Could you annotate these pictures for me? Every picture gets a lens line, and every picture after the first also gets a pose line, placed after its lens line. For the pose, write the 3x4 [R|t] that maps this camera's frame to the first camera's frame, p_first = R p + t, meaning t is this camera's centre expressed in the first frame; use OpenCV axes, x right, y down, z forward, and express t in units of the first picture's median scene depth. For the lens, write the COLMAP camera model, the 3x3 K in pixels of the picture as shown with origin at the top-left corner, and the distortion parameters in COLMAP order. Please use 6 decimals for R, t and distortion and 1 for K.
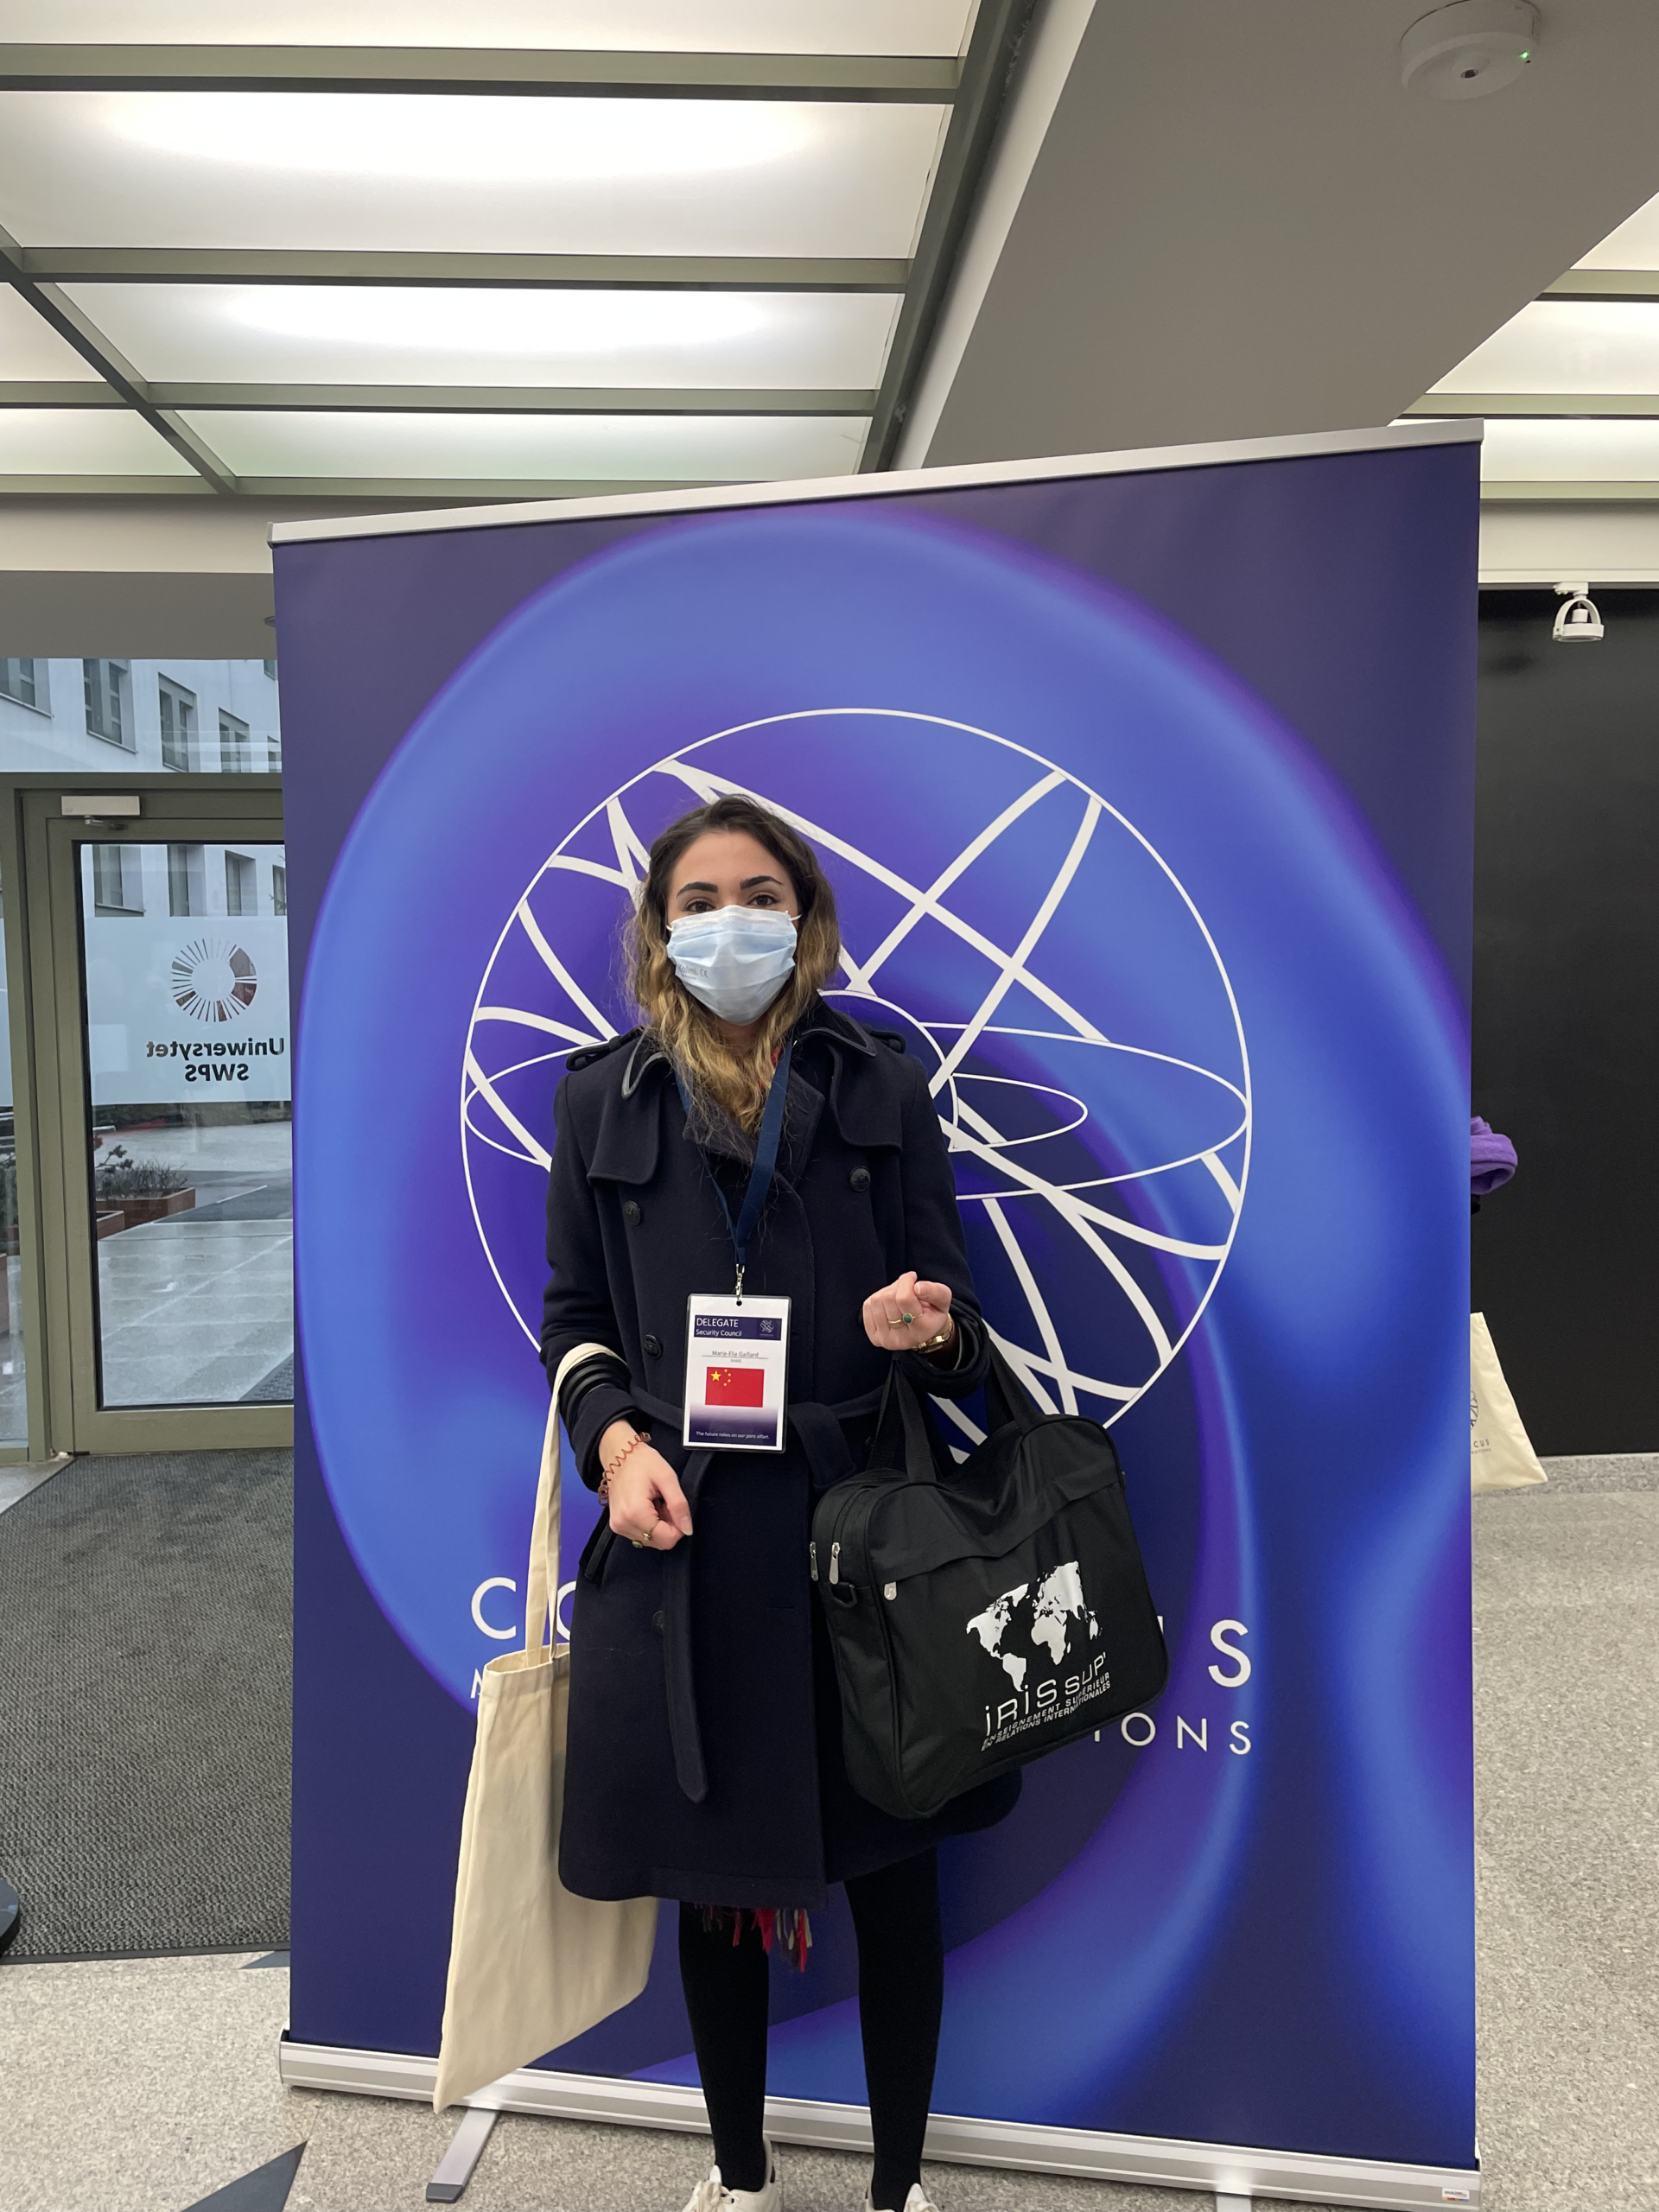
lens RADIAL K [[1615.3, 0, 813.9], [0, 1615.3, 1112.0], [0, 0, 1]] dist [0.066823, -0.085925]
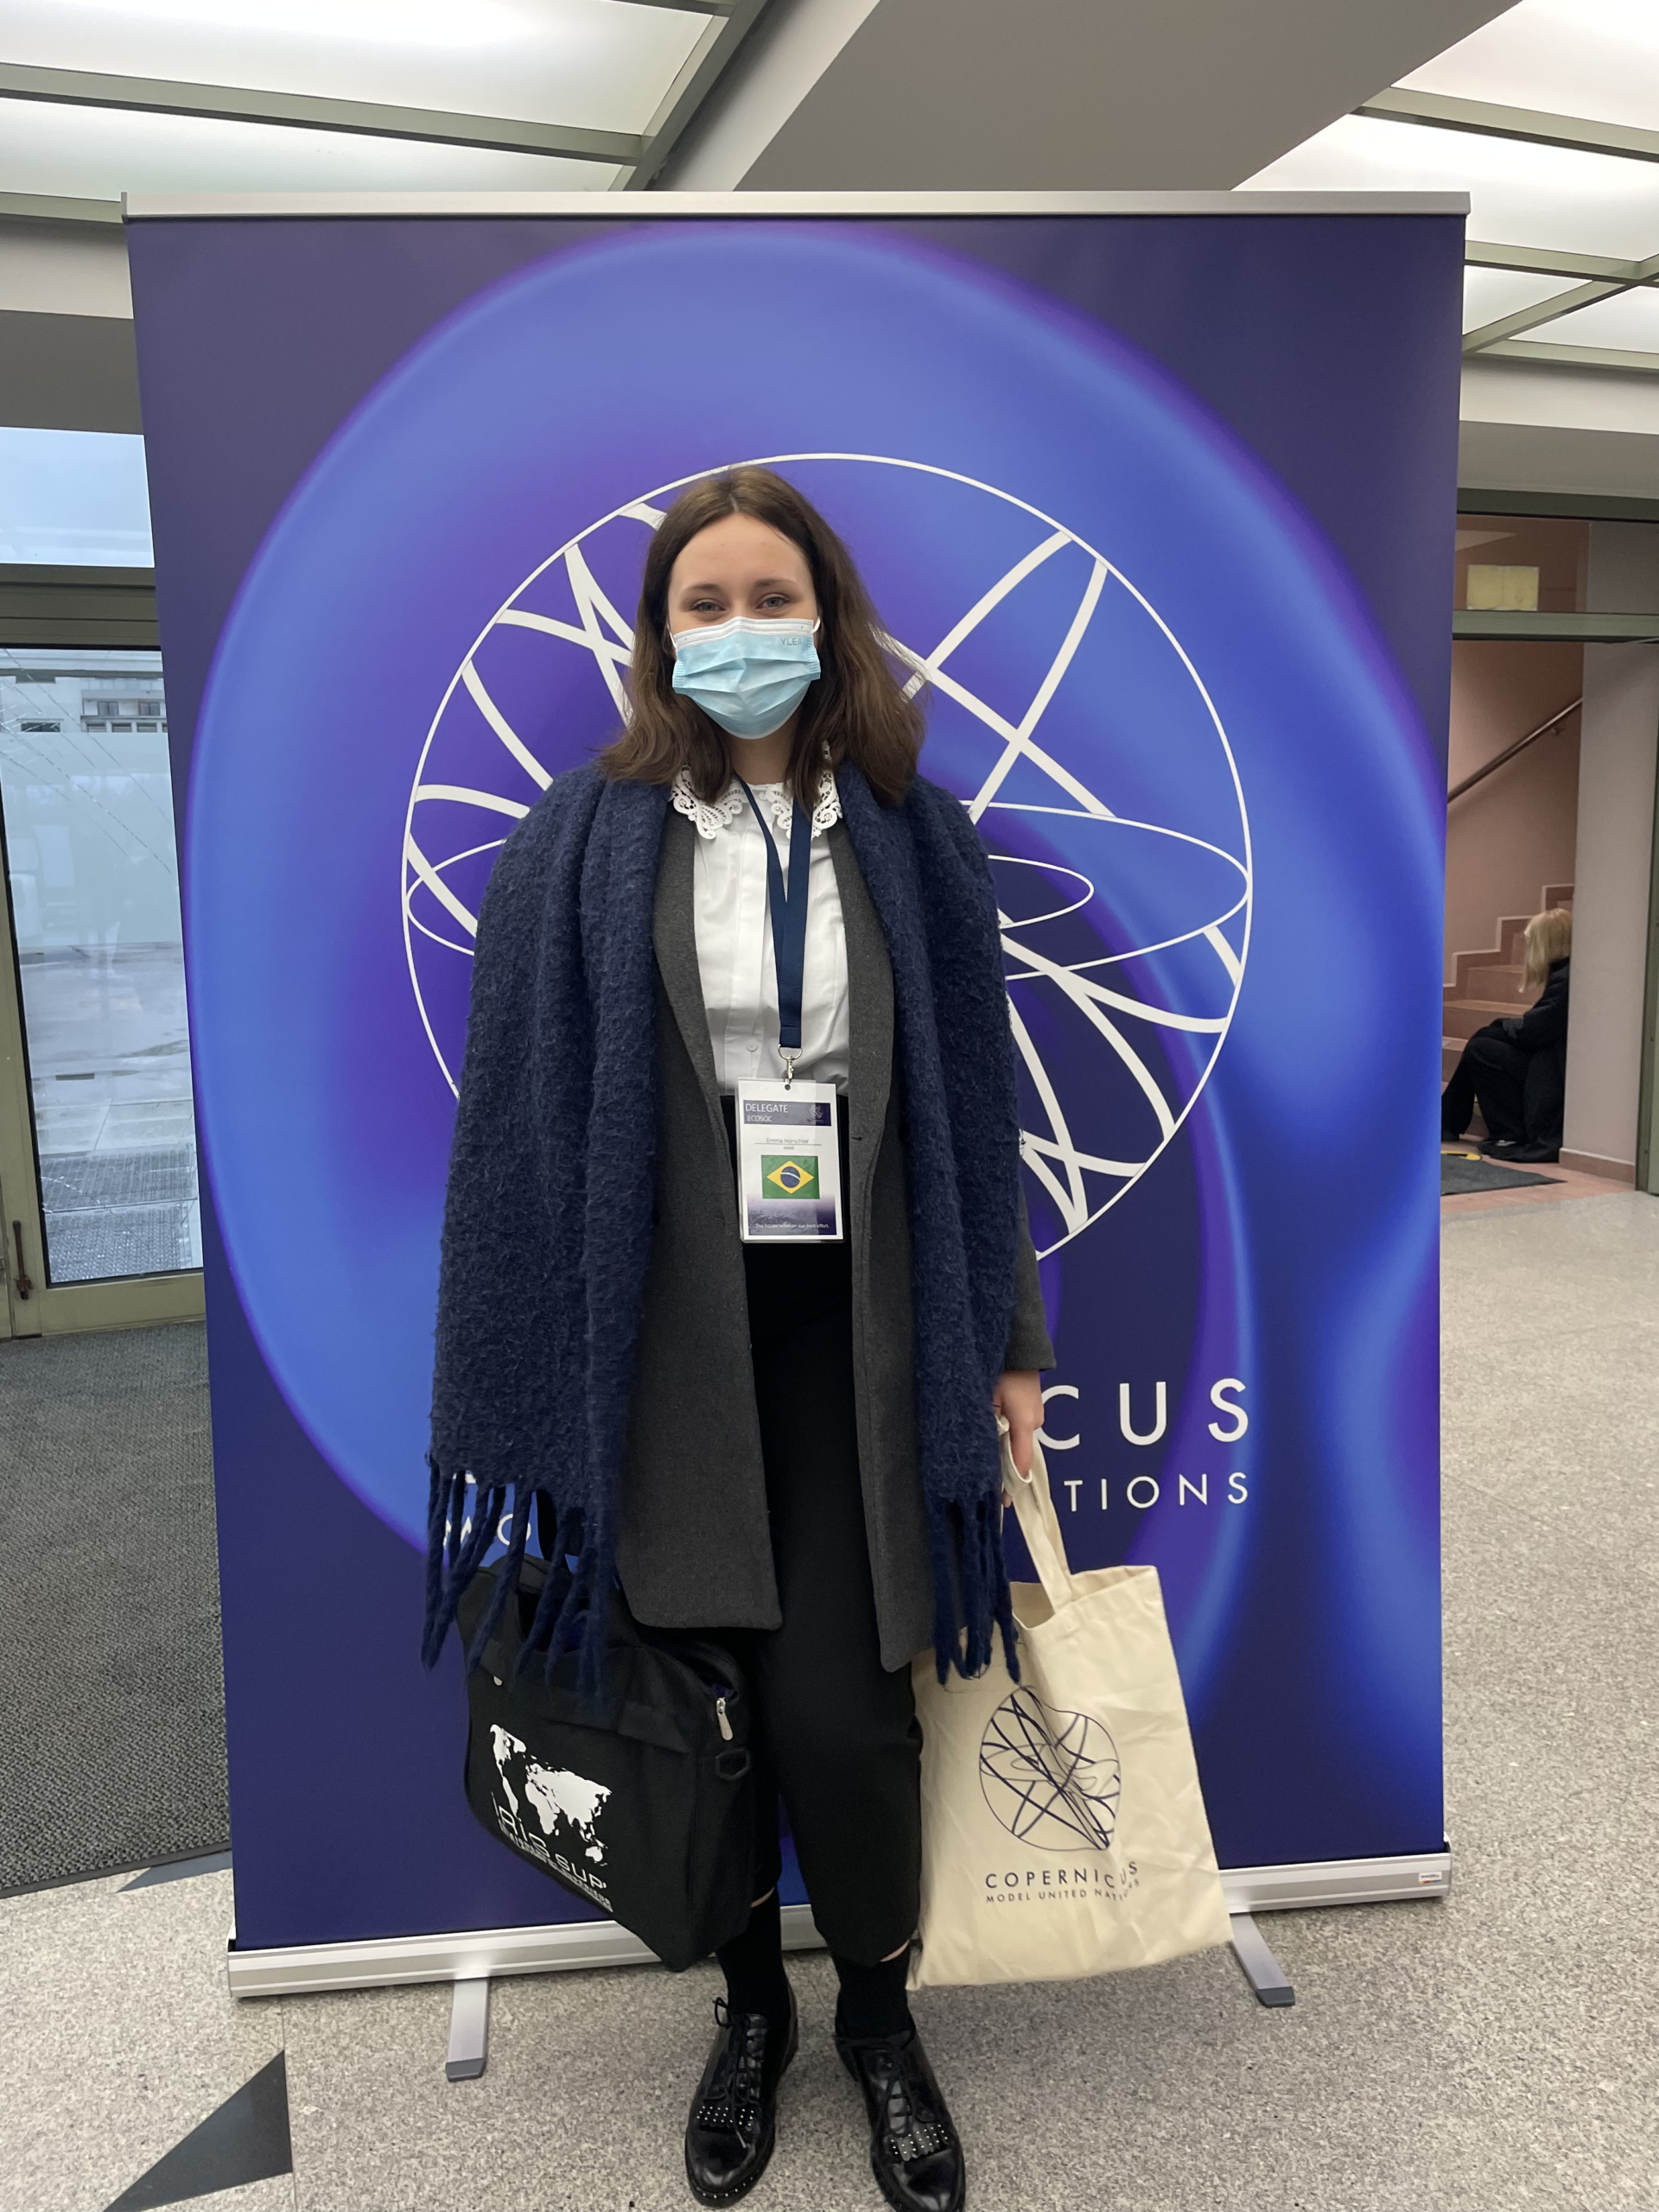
lens RADIAL K [[1615.3, 0, 825.8], [0, 1615.3, 1096.0], [0, 0, 1]] dist [0.066823, -0.085925]
pose [[0.960929, -0.047315, 0.272719, -0.257309], [0.027583, 0.996746, 0.075740, 0.045411], [-0.275416, -0.065258, 0.959108, 0.088579]]
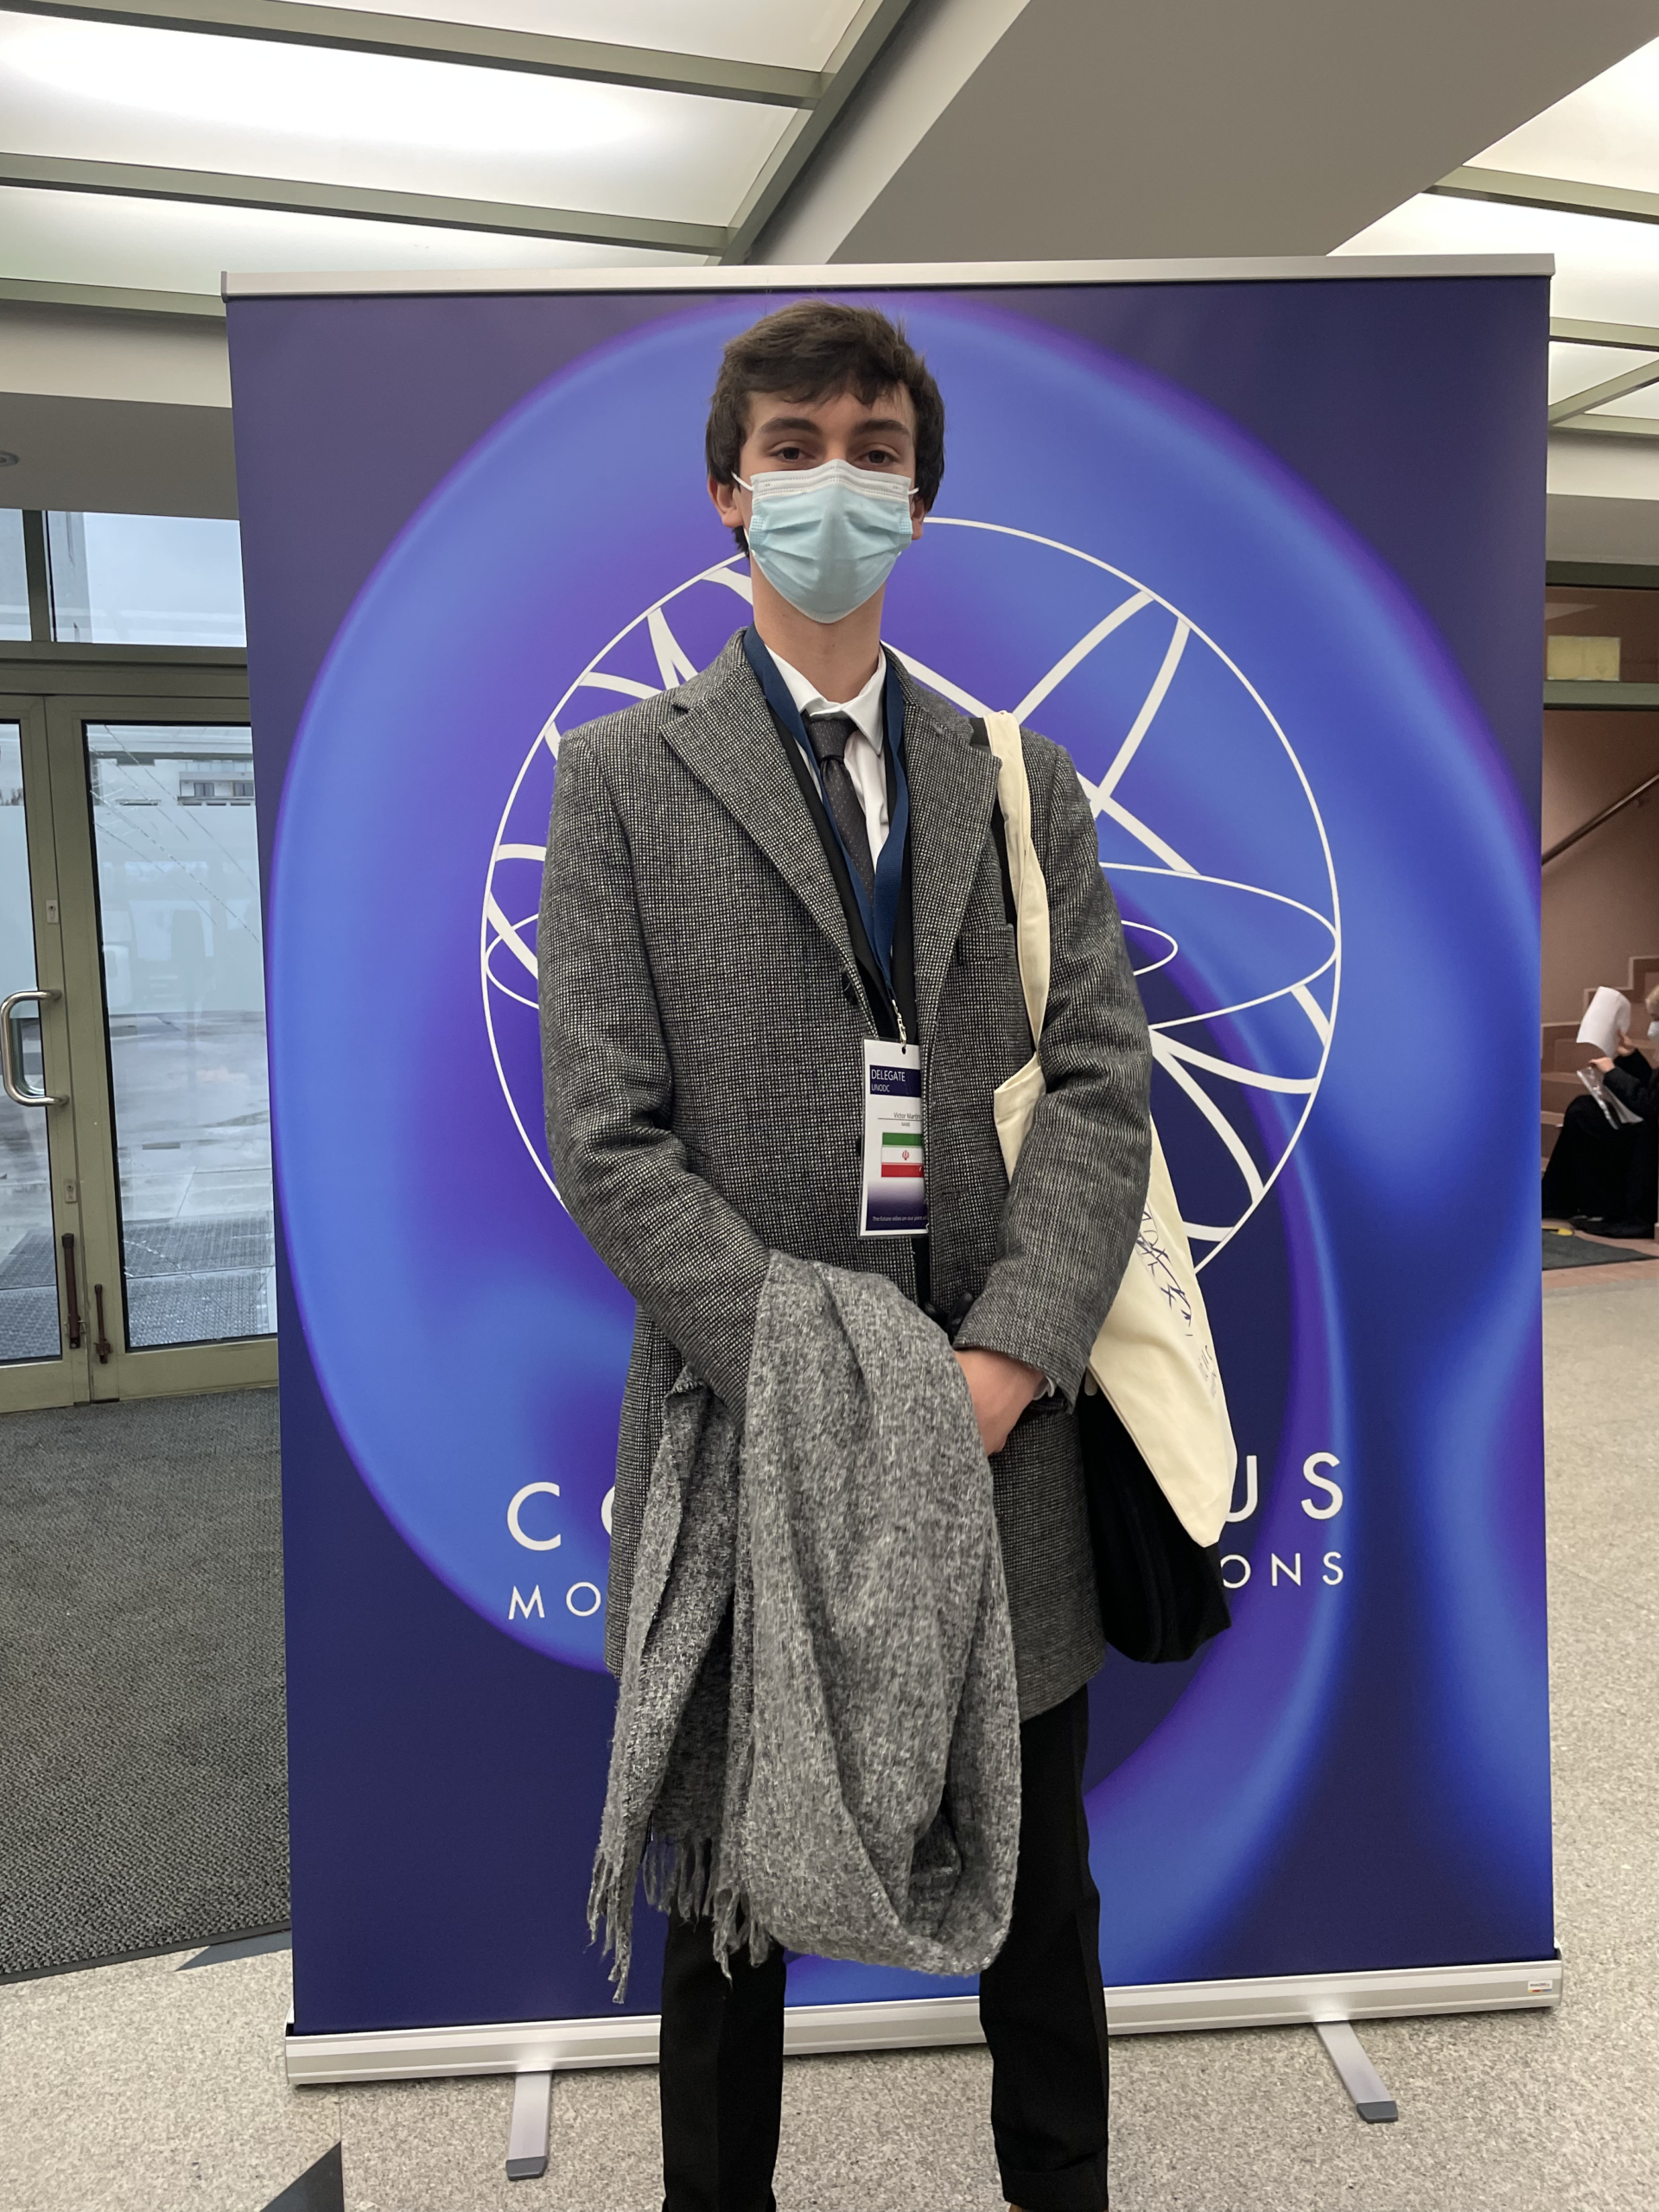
lens RADIAL K [[1615.3, 0, 841.4], [0, 1615.3, 1083.0], [0, 0, 1]] dist [0.066823, -0.085925]
pose [[0.970389, -0.029488, 0.239740, -0.256544], [0.024941, 0.999447, 0.021980, 0.053824], [-0.240255, -0.015350, 0.970588, 0.101548]]
